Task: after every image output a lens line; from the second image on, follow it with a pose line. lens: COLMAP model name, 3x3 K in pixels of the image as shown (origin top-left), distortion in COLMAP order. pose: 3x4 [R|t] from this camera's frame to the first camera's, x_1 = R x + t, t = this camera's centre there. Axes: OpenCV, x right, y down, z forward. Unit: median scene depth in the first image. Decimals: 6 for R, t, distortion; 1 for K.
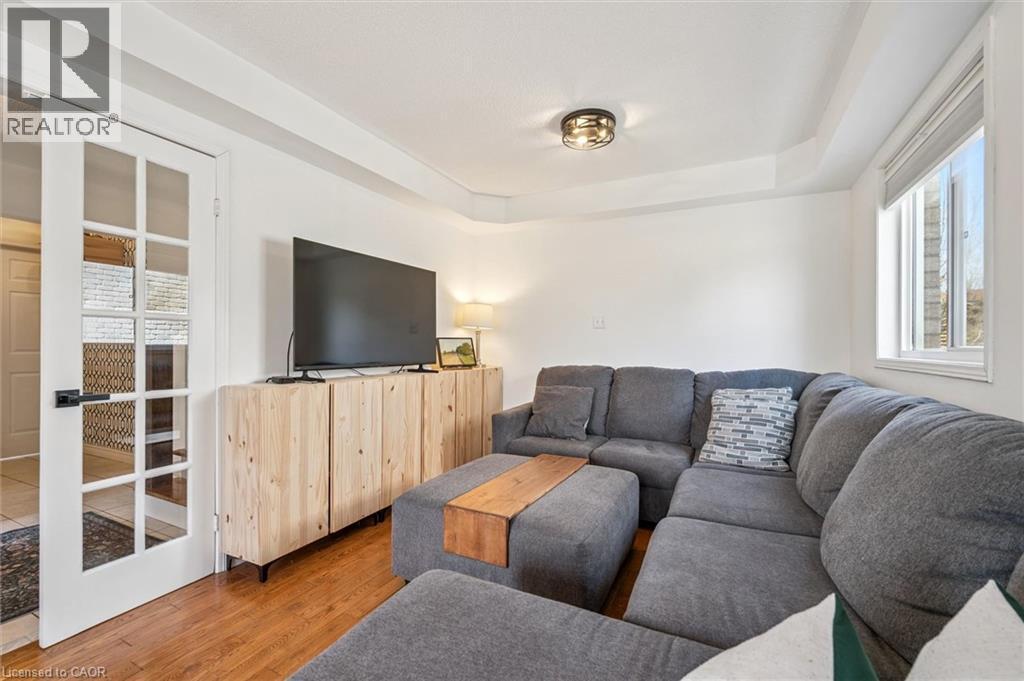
lens RADIAL K [[440.3, 0, 509.6], [0, 440.3, 344.2], [0, 0, 1]] dist [-0.004269, -0.000425]
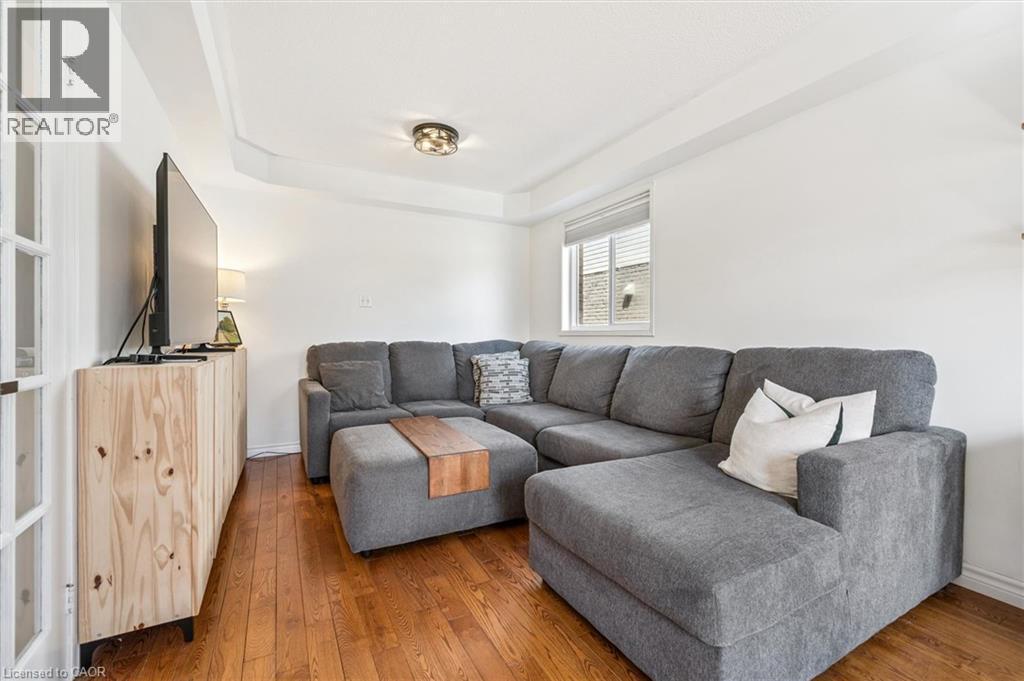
lens RADIAL K [[440.3, 0, 510.7], [0, 440.3, 336.3], [0, 0, 1]] dist [-0.004269, -0.000425]
pose [[0.581092, -0.007664, 0.813802, -0.645022], [0.001019, 0.999962, 0.008690, 0.036217], [-0.813837, -0.004220, 0.581078, 0.134213]]
